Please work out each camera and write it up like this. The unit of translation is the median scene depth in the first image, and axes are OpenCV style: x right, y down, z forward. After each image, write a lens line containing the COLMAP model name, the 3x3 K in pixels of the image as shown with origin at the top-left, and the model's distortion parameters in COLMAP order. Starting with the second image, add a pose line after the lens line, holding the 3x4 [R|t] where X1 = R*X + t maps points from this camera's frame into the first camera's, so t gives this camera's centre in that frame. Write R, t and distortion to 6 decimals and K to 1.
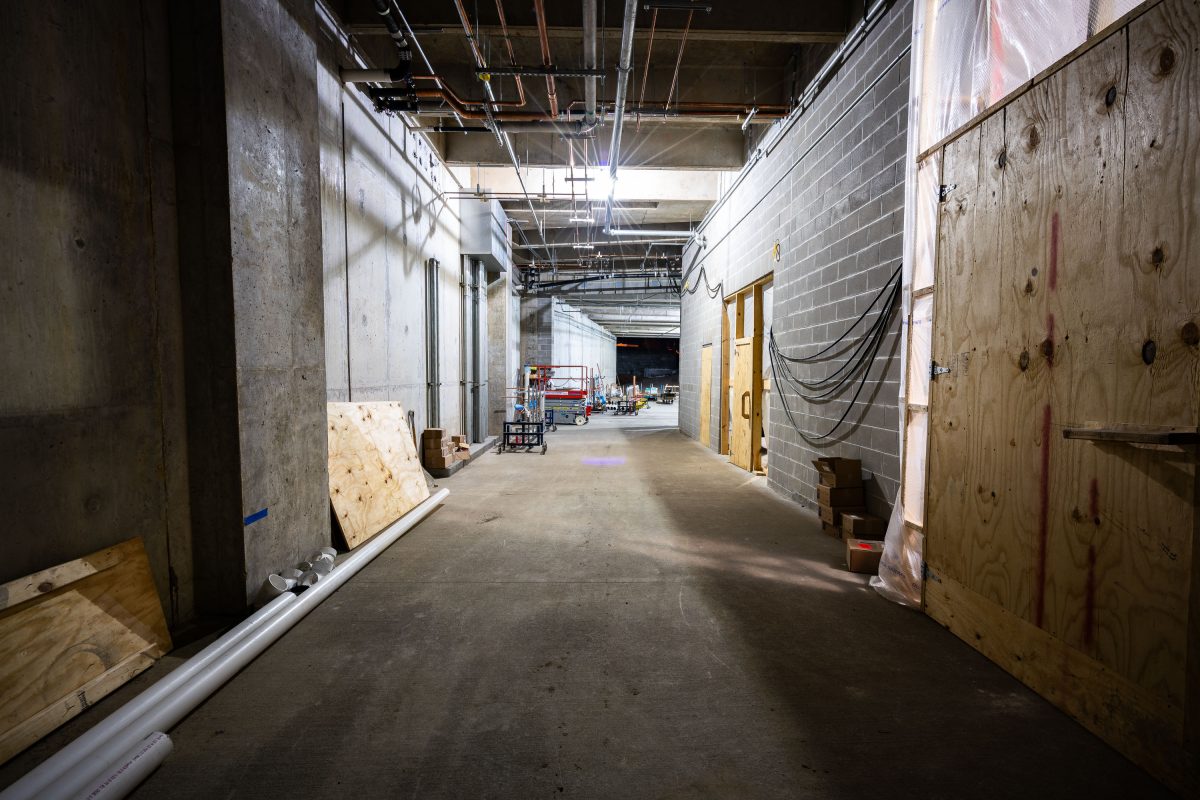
lens RADIAL K [[548.4, 0, 601.6], [0, 548.4, 400.2], [0, 0, 1]] dist [-0.004540, -0.000272]
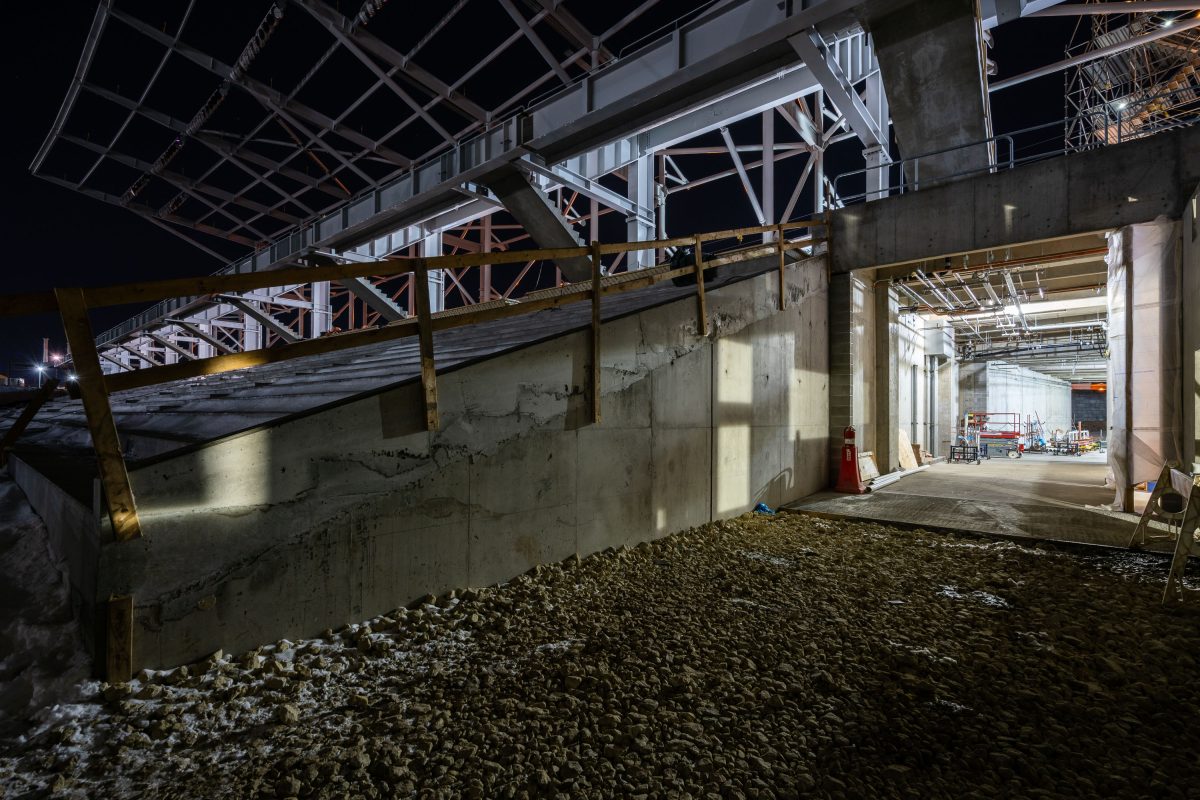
lens RADIAL K [[548.4, 0, 604.4], [0, 548.4, 406.1], [0, 0, 1]] dist [-0.004540, -0.000272]
pose [[0.756575, -0.011598, -0.653804, 0.086804], [-0.036731, 0.997510, -0.060199, 0.038808], [0.652874, 0.069560, 0.754266, -0.704696]]
